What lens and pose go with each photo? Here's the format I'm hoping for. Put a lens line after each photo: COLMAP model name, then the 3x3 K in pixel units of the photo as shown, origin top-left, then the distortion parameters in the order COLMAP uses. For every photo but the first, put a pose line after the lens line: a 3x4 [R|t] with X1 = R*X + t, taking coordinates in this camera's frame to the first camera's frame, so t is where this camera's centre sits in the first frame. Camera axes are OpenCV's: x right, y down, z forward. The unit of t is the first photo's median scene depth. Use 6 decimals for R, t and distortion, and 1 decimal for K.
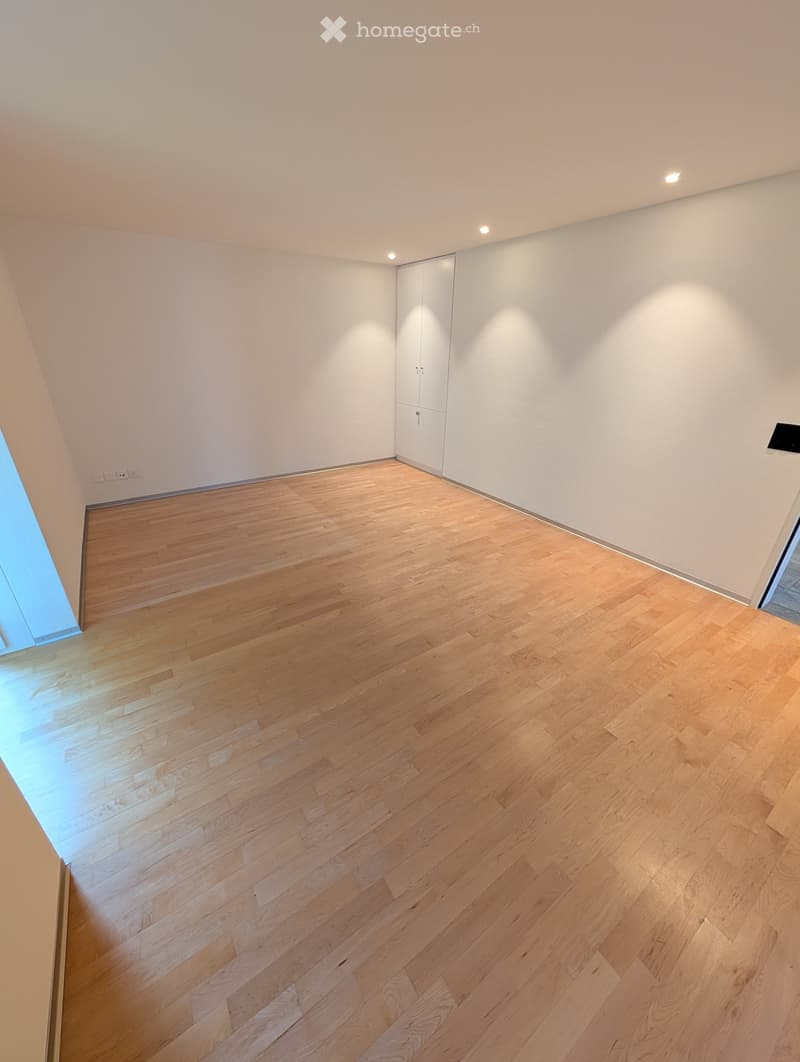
lens RADIAL K [[407.5, 0, 404.4], [0, 407.5, 534.2], [0, 0, 1]] dist [-0.000596, -0.000226]
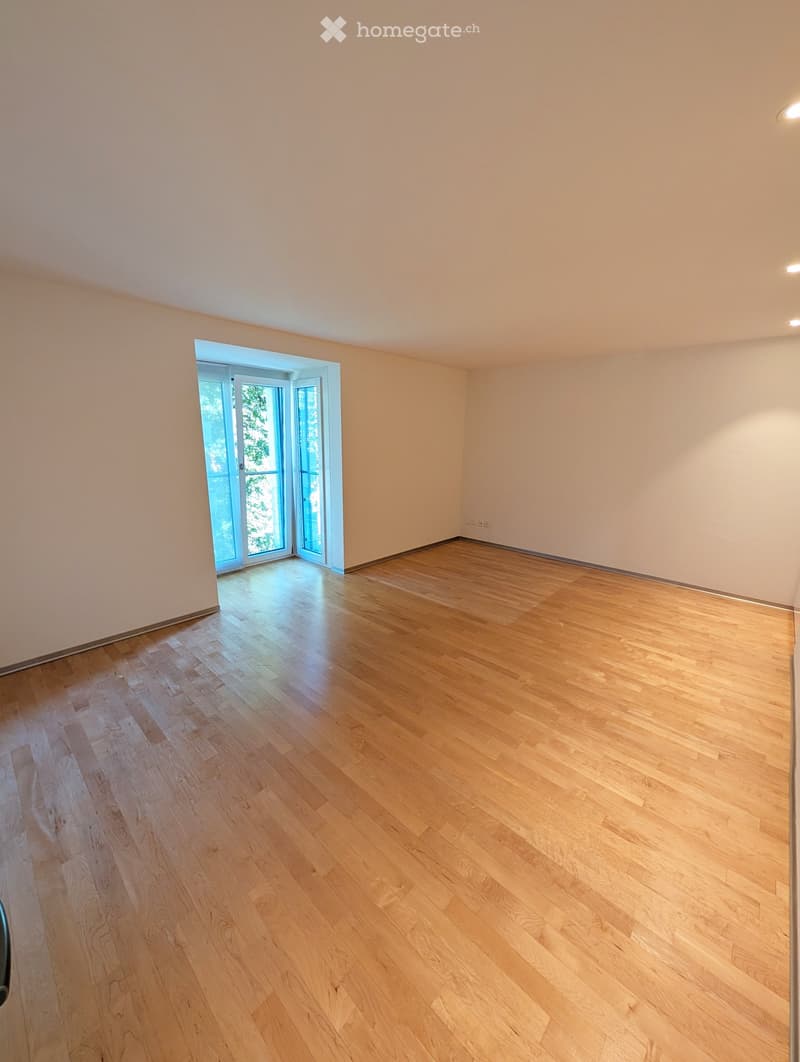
lens RADIAL K [[407.5, 0, 399.8], [0, 407.5, 535.2], [0, 0, 1]] dist [-0.000596, -0.000226]
pose [[0.207797, 0.226455, -0.951598, 0.671480], [-0.419203, 0.899585, 0.122537, -0.170963], [0.883793, 0.373450, 0.281861, 0.358379]]
